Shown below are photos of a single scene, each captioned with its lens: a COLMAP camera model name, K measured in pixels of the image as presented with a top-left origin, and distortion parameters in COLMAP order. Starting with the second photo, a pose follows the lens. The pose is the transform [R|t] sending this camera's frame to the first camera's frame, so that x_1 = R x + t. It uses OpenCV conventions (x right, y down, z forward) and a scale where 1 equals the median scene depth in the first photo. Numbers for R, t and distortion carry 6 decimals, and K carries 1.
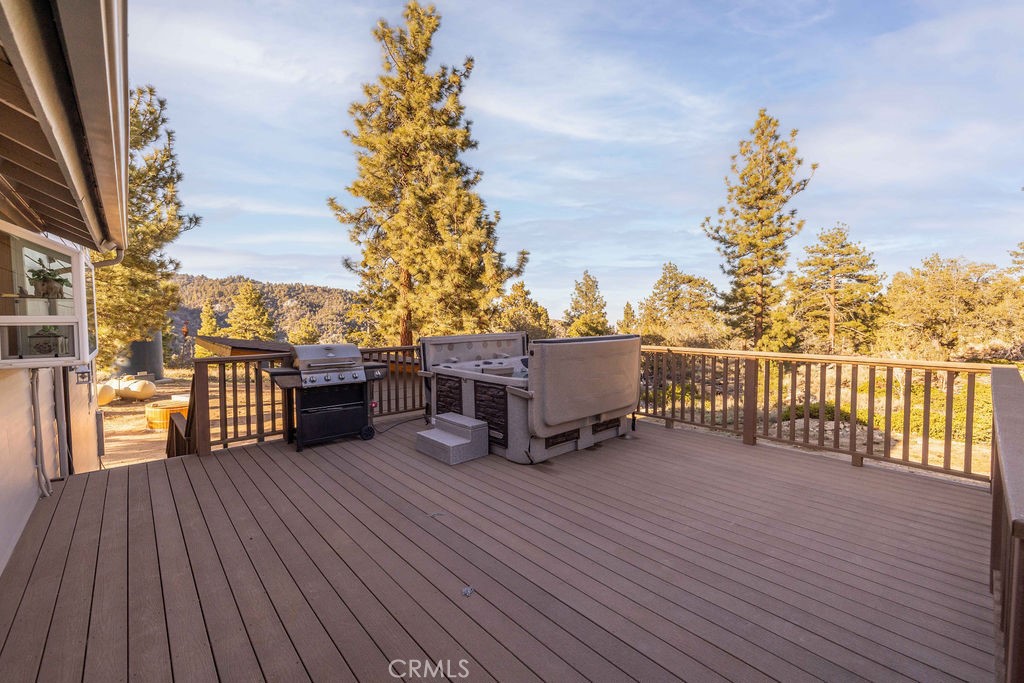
lens RADIAL K [[423.5, 0, 508.1], [0, 423.5, 339.0], [0, 0, 1]] dist [-0.001997, -0.000193]
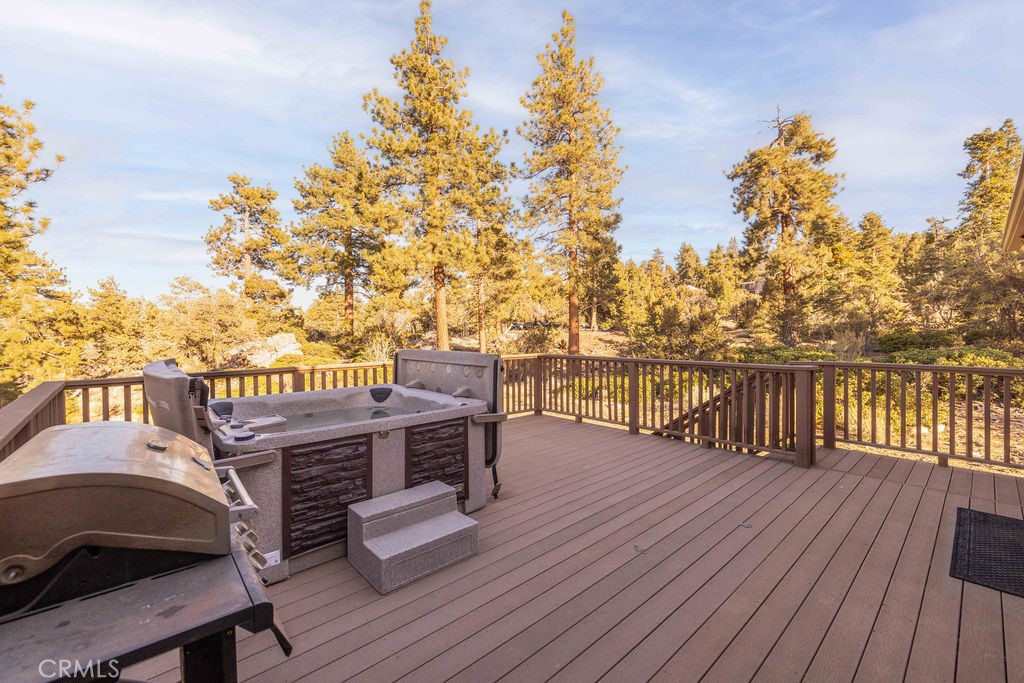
lens RADIAL K [[423.5, 0, 507.6], [0, 423.5, 335.2], [0, 0, 1]] dist [-0.001997, -0.000193]
pose [[0.002723, -0.001715, 0.999995, -0.143814], [0.060425, 0.998172, 0.001547, -0.006366], [-0.998169, 0.060420, 0.002822, 0.170237]]
